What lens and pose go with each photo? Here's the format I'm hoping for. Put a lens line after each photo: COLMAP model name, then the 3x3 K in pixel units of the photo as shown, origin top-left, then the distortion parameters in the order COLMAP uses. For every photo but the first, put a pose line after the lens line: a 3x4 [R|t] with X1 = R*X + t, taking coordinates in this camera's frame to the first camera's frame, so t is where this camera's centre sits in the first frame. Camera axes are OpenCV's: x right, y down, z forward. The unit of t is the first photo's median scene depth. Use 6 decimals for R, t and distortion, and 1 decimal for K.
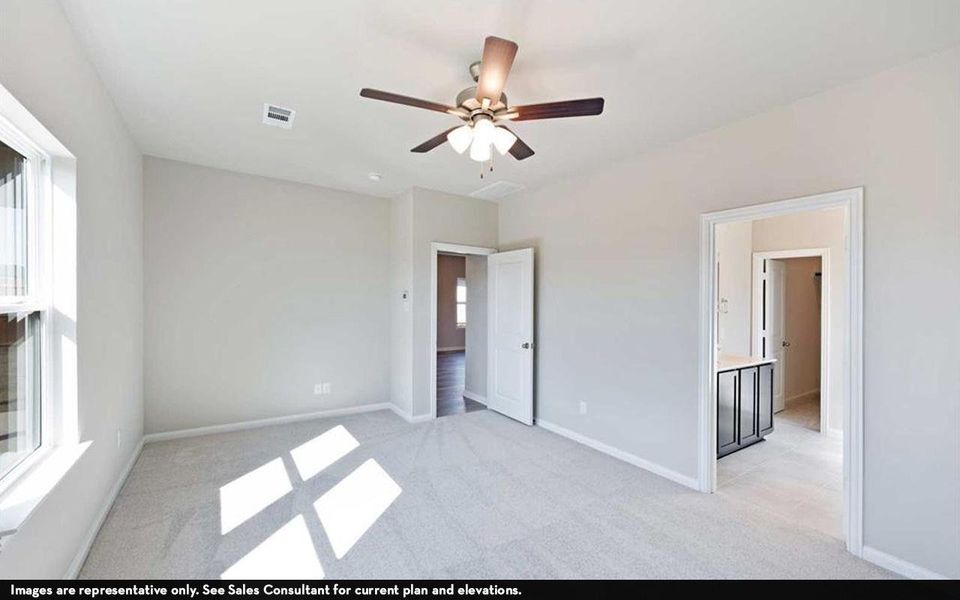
lens RADIAL K [[385.3, 0, 477.1], [0, 385.3, 298.2], [0, 0, 1]] dist [-0.002150, -0.000317]
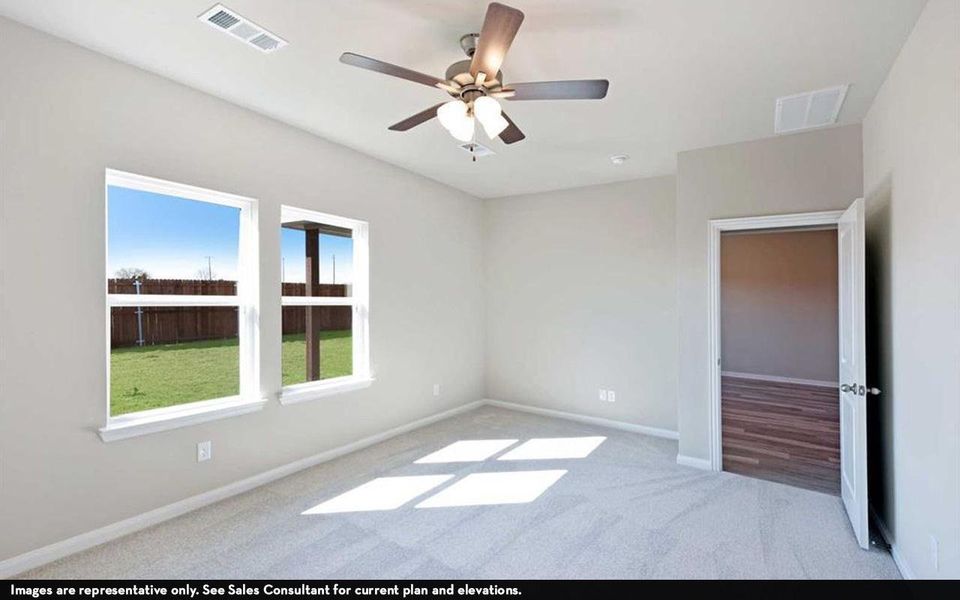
lens RADIAL K [[452.9, 0, 475.0], [0, 452.9, 292.8], [0, 0, 1]] dist [-0.001049, -0.000196]
pose [[0.373922, -0.012342, -0.927378, 0.619575], [-0.003229, 0.999888, -0.014609, 0.002239], [0.927454, 0.008457, 0.373841, 0.351715]]
